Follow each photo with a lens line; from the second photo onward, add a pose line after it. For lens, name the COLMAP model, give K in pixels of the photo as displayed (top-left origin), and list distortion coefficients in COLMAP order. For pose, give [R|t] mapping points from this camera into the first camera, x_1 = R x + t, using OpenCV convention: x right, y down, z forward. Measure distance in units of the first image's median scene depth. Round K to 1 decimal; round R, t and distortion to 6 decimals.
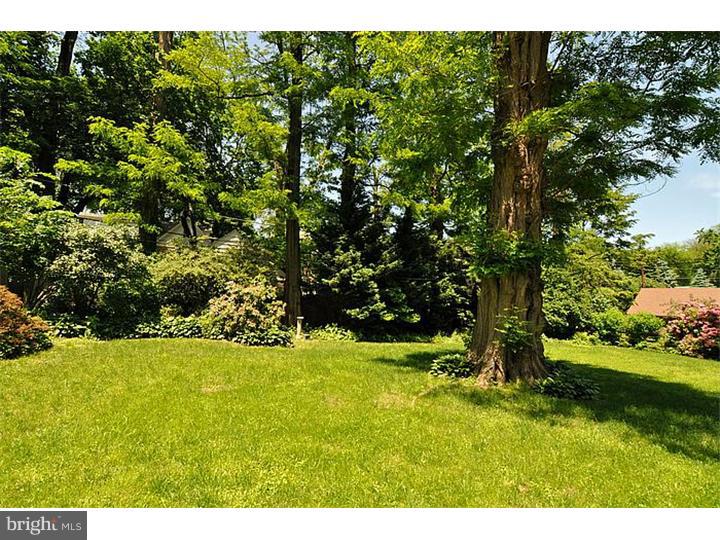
lens RADIAL K [[364.6, 0, 360.0], [0, 364.6, 270.0], [0, 0, 1]] dist [-0.059526, 0.055500]
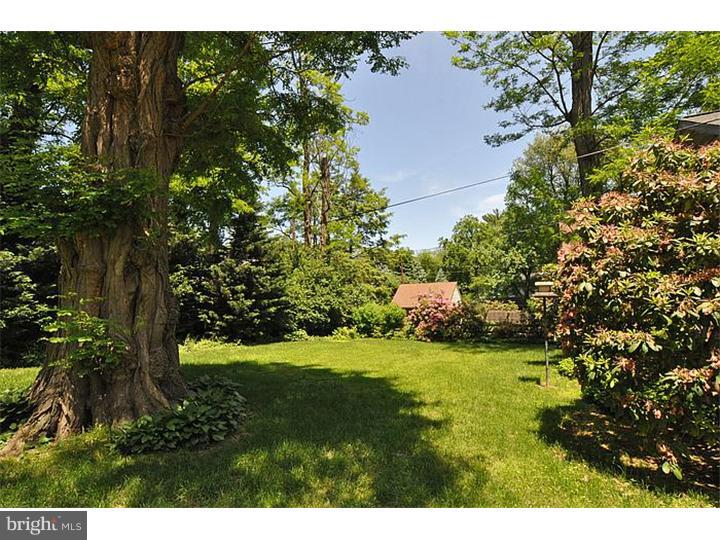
lens RADIAL K [[364.6, 0, 360.0], [0, 364.6, 270.0], [0, 0, 1]] dist [-0.059526, 0.055500]
pose [[0.867178, -0.000295, 0.497998, 0.162582], [0.004962, 0.999955, -0.008048, 0.023645], [-0.497973, 0.009451, 0.867141, 0.100872]]
